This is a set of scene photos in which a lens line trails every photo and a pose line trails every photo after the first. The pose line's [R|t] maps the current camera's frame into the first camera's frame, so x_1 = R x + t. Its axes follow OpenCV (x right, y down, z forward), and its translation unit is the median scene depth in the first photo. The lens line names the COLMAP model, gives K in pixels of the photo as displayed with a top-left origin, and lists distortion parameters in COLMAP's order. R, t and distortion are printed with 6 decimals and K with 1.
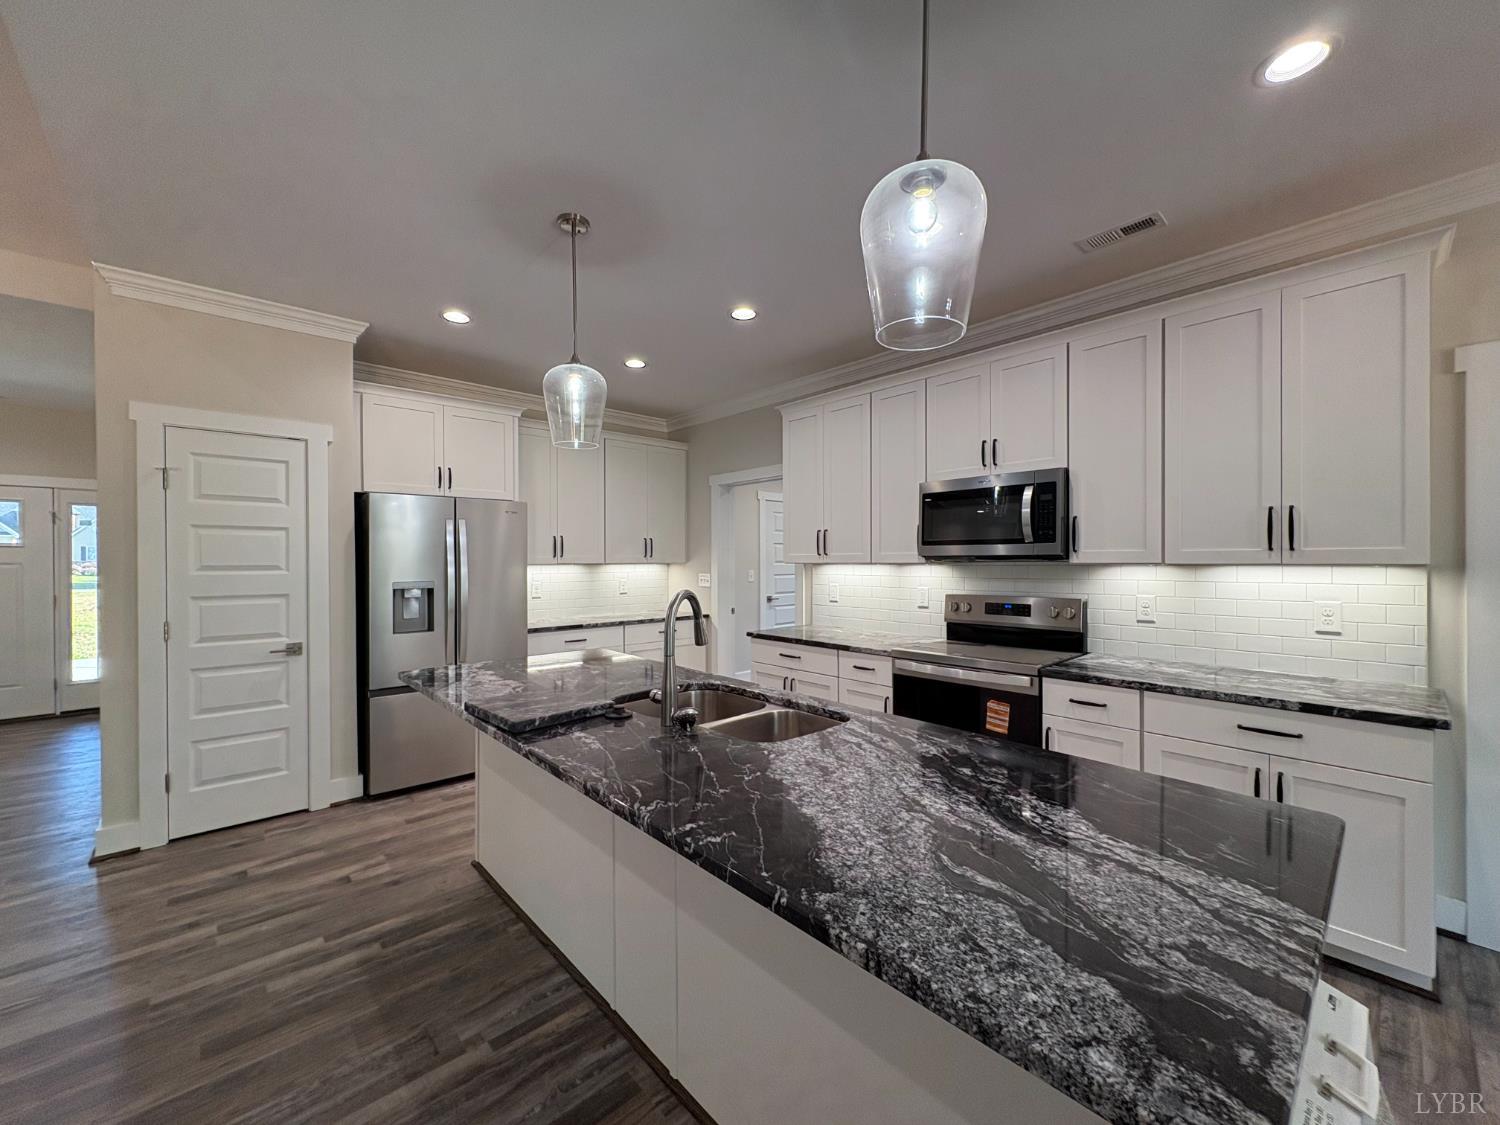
lens RADIAL K [[595.4, 0, 749.6], [0, 595.4, 559.6], [0, 0, 1]] dist [-0.001698, 0.000475]
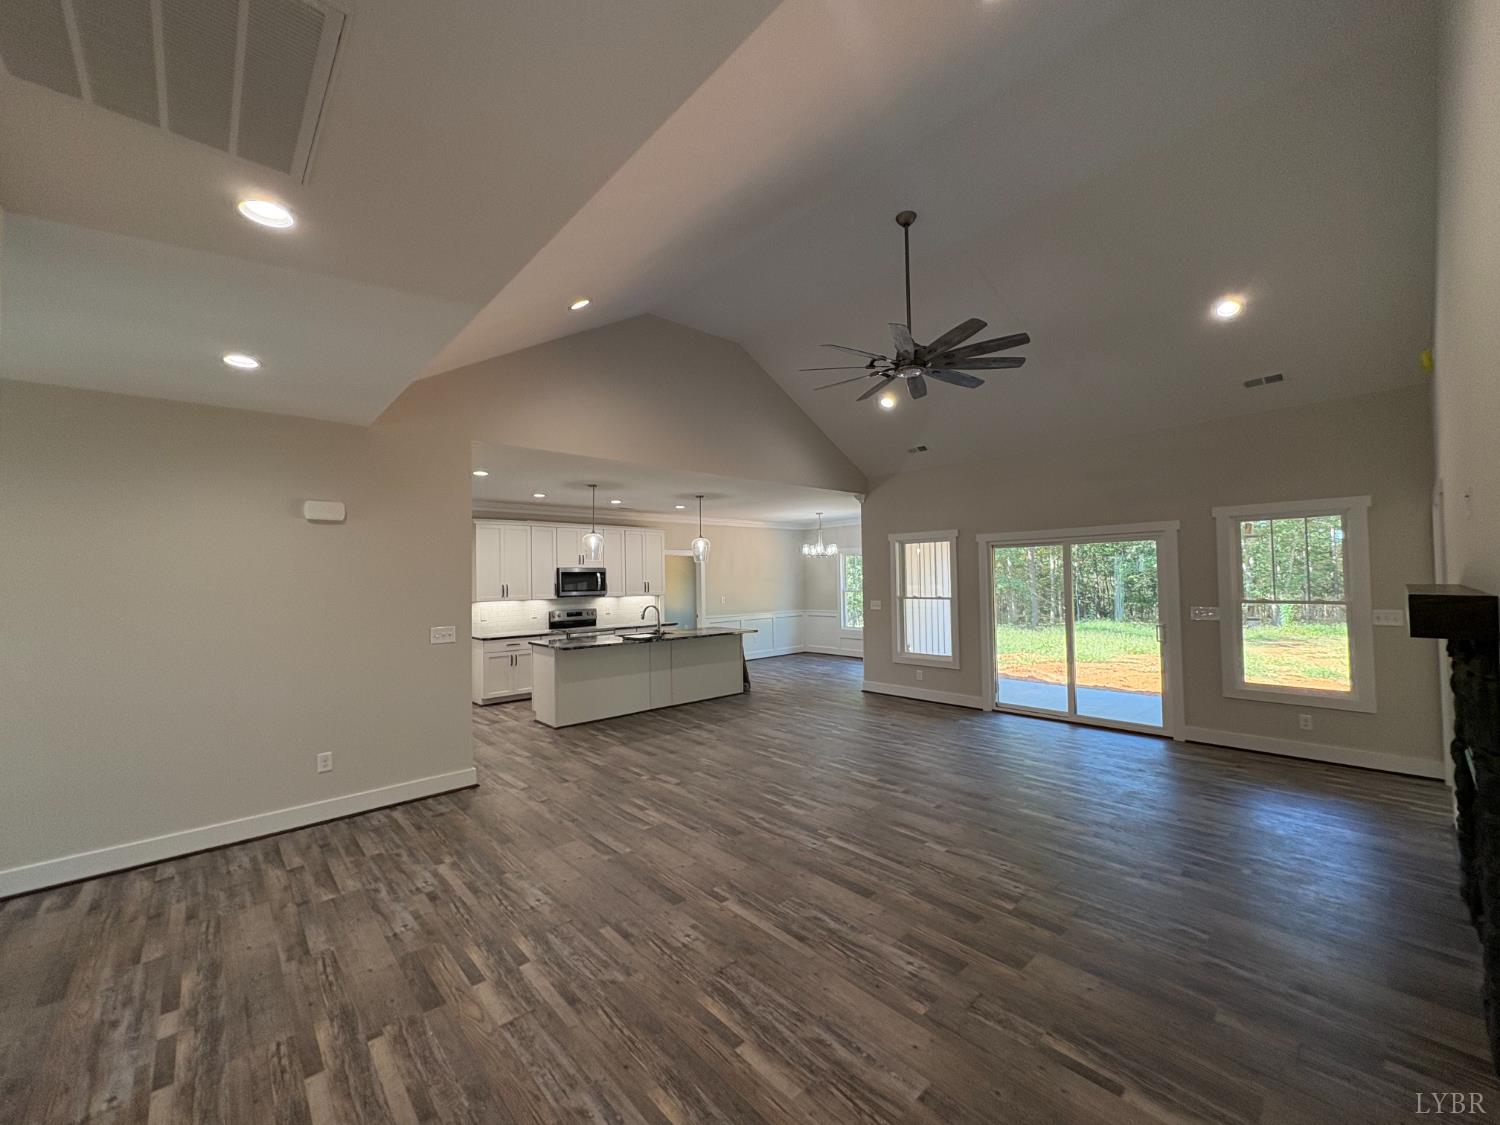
lens RADIAL K [[595.4, 0, 750.2], [0, 595.4, 560.0], [0, 0, 1]] dist [-0.001698, 0.000475]
pose [[0.001720, 0.035698, 0.999361, -2.705935], [0.019474, 0.999172, -0.035725, -0.062472], [-0.999809, 0.019523, 0.001023, 0.190923]]
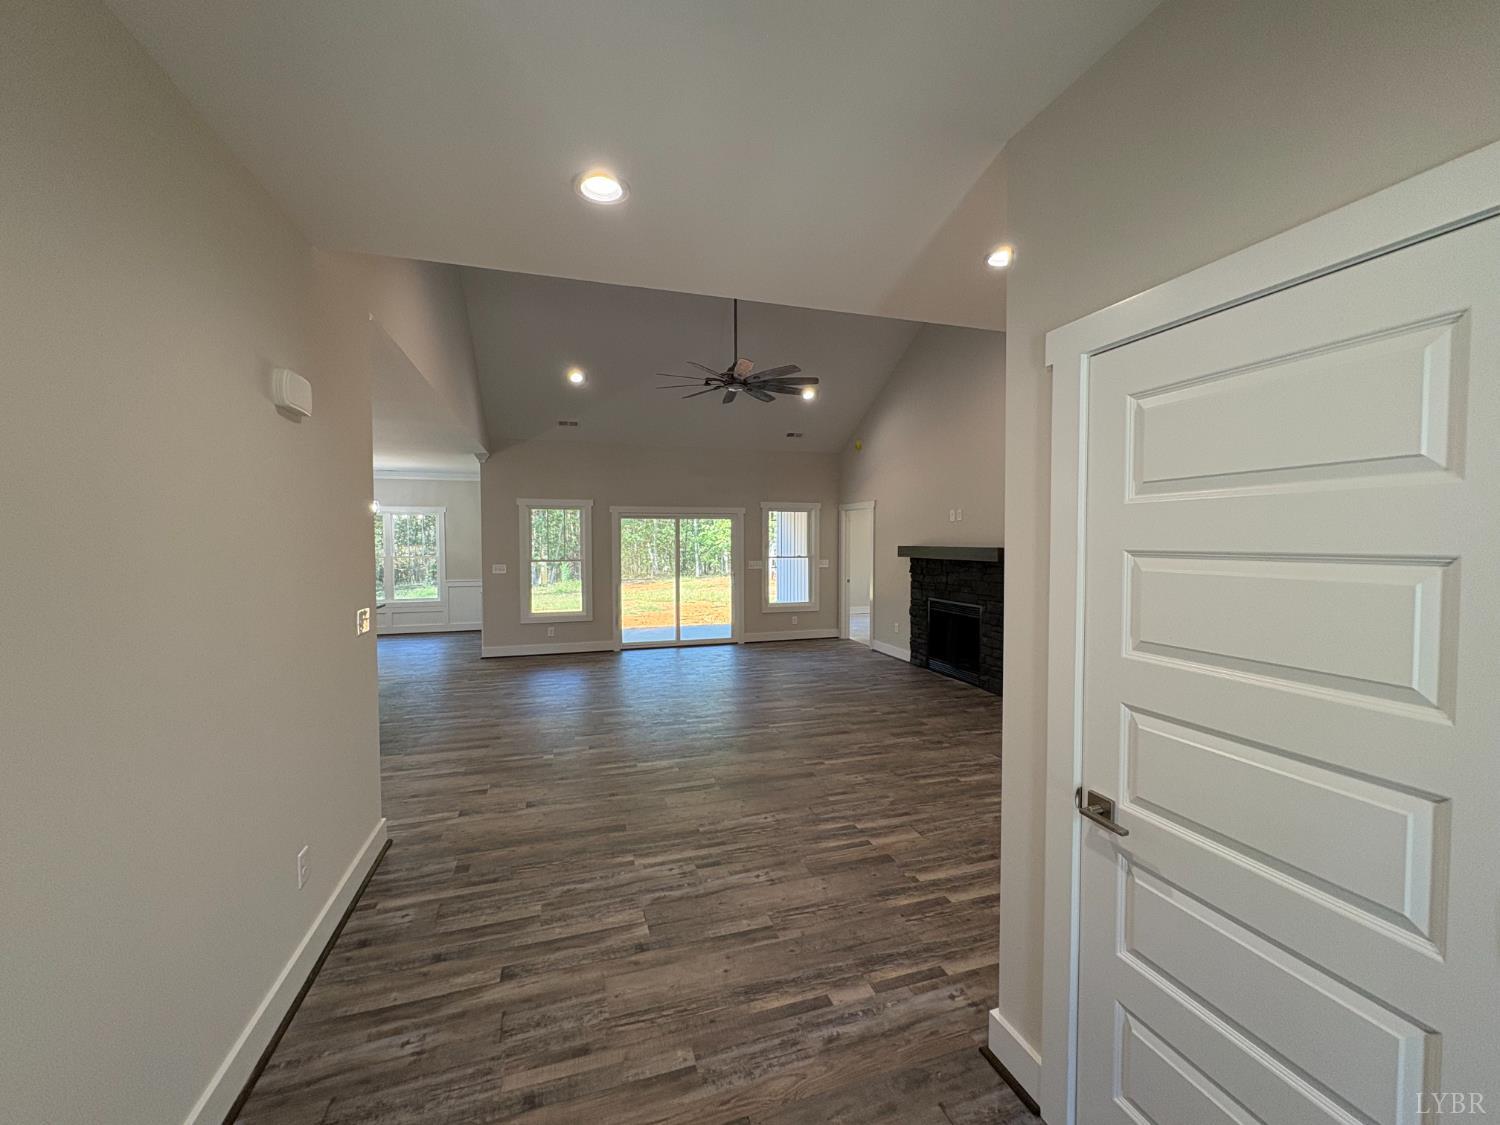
lens RADIAL K [[595.4, 0, 750.7], [0, 595.4, 564.7], [0, 0, 1]] dist [-0.001698, 0.000475]
pose [[-0.906884, -0.010122, 0.421258, -2.110131], [0.008073, 0.999111, 0.041386, -0.065163], [-0.421302, 0.040933, -0.905996, 1.644163]]
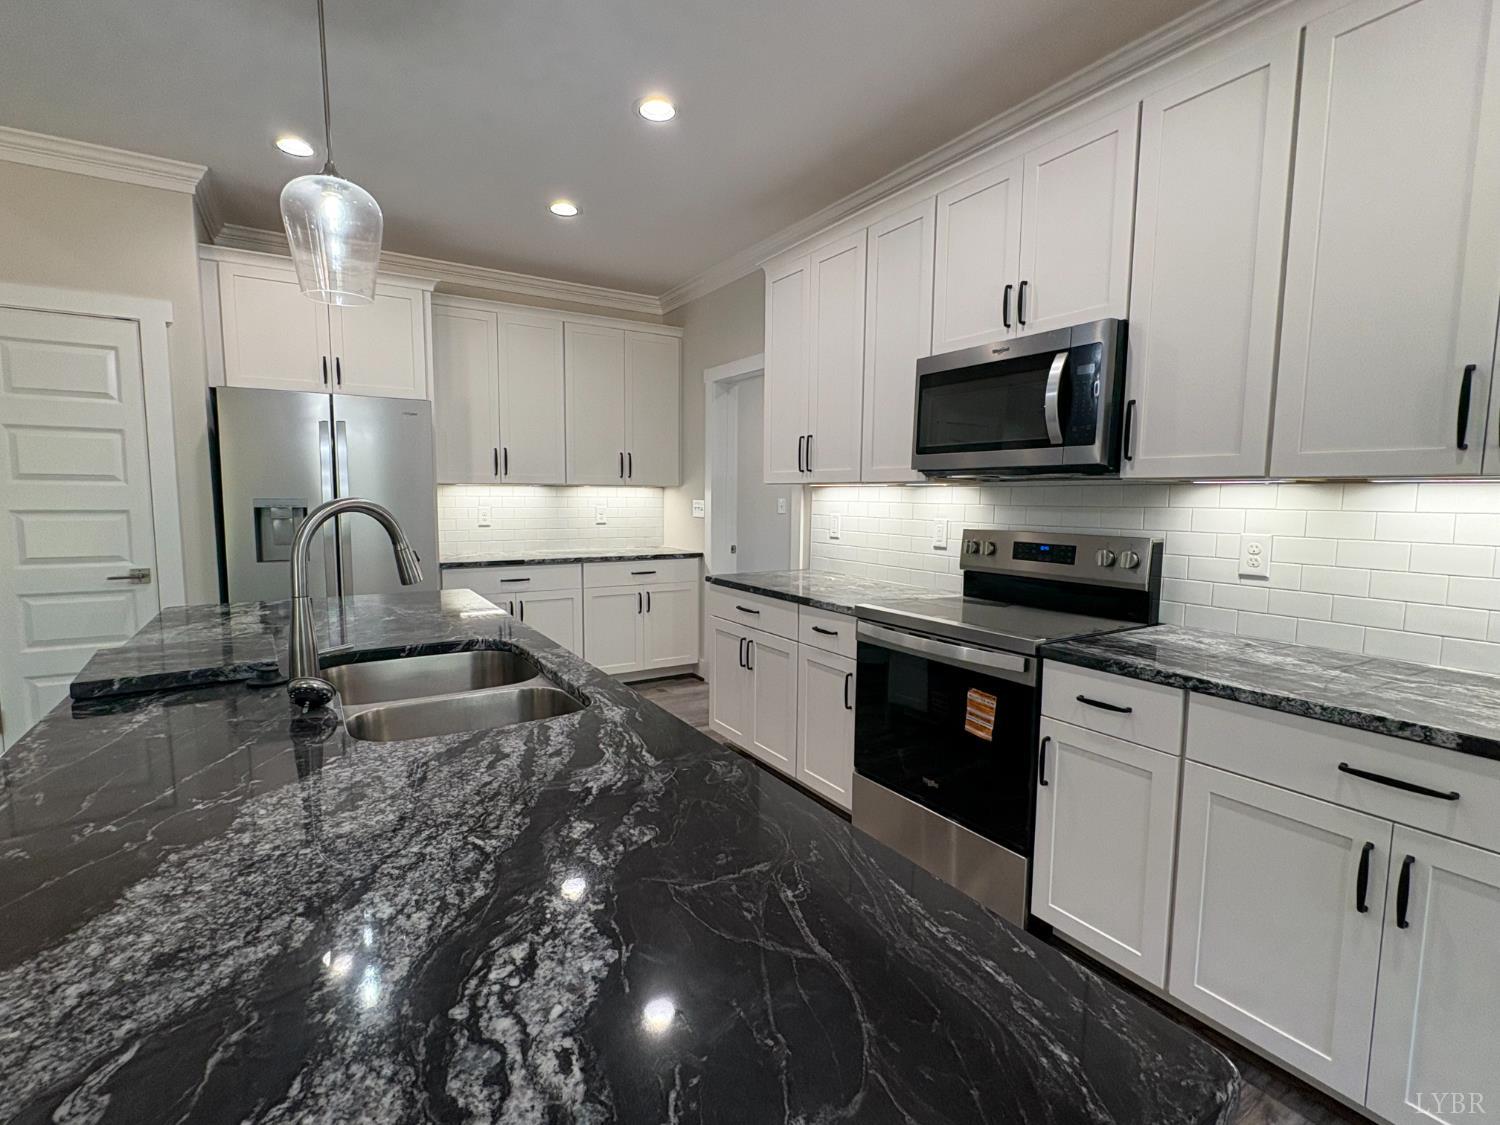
lens RADIAL K [[710.1, 0, 747.9], [0, 710.1, 560.6], [0, 0, 1]] dist [-0.000241, 0.000004]
pose [[0.983382, 0.029803, -0.179088, 0.289854], [-0.012870, 0.995396, 0.094983, 0.025291], [0.181094, -0.091100, 0.979237, 0.200406]]
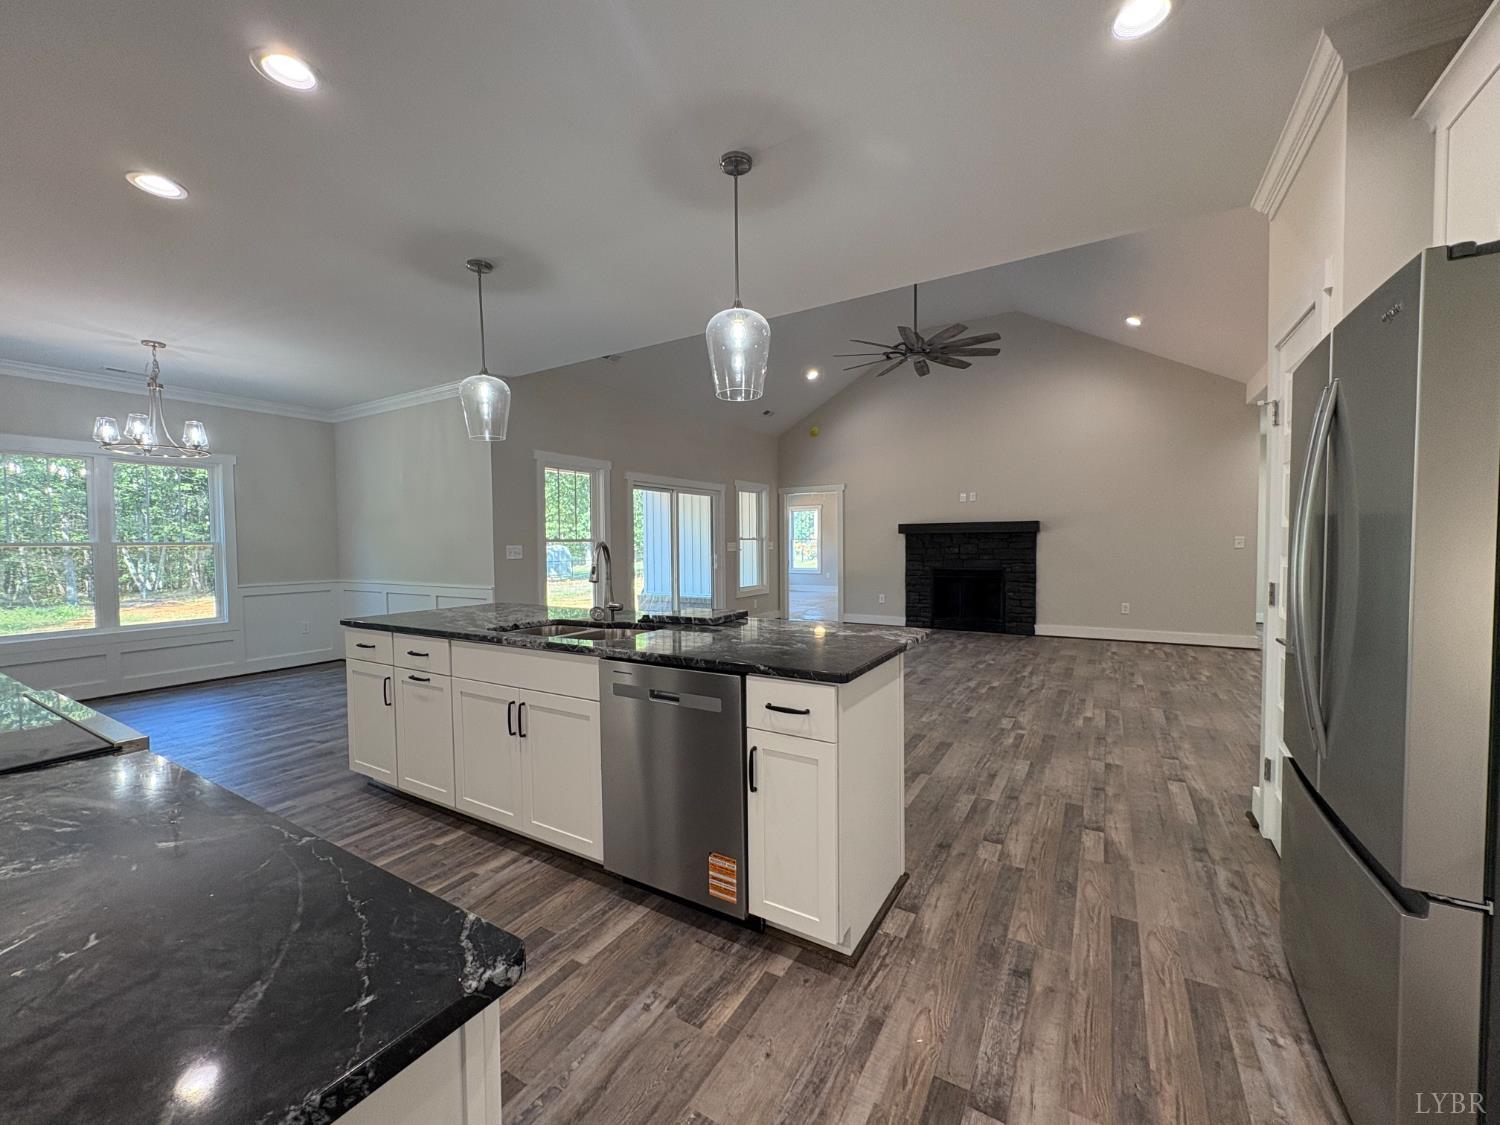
lens RADIAL K [[595.4, 0, 751.3], [0, 595.4, 562.0], [0, 0, 1]] dist [-0.001698, 0.000475]
pose [[-0.958536, 0.024150, -0.283946, -0.027076], [0.013962, 0.999186, 0.037847, 0.033679], [0.284629, 0.032313, -0.958093, 1.624533]]
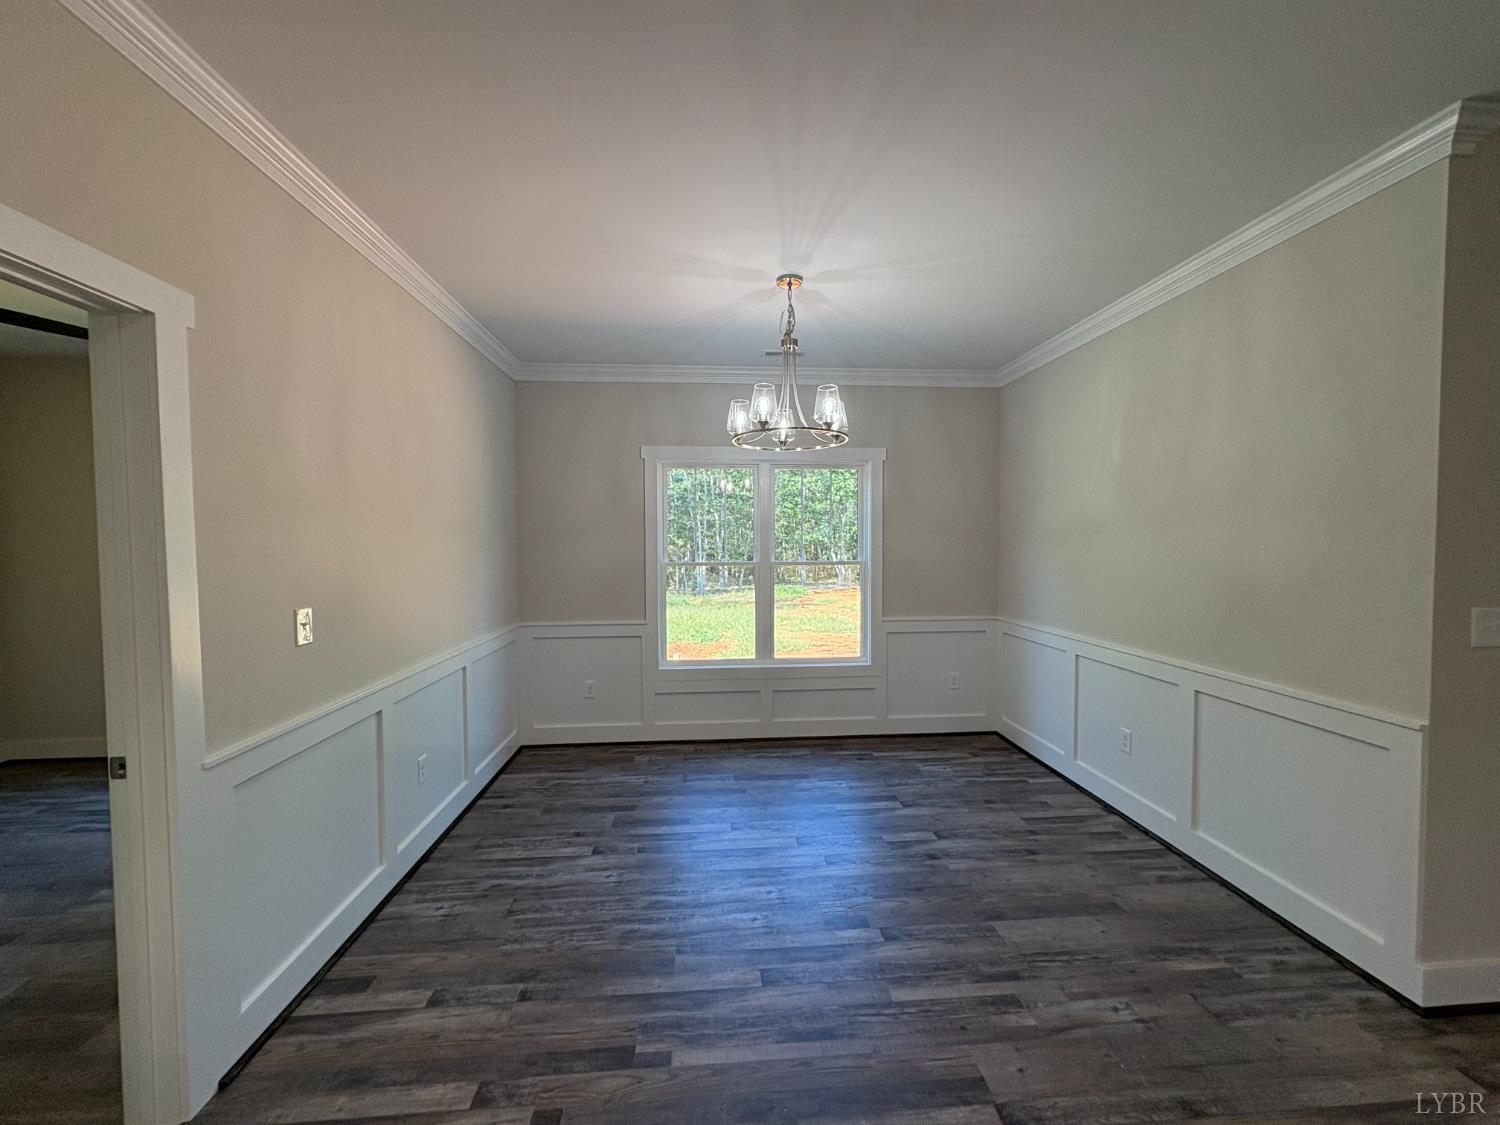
lens RADIAL K [[595.4, 0, 743.3], [0, 595.4, 564.8], [0, 0, 1]] dist [-0.001698, 0.000475]
pose [[-0.781482, -0.014960, 0.623748, 0.398082], [0.009943, 0.999287, 0.036424, -0.034895], [-0.623848, 0.034666, -0.780777, 0.606115]]
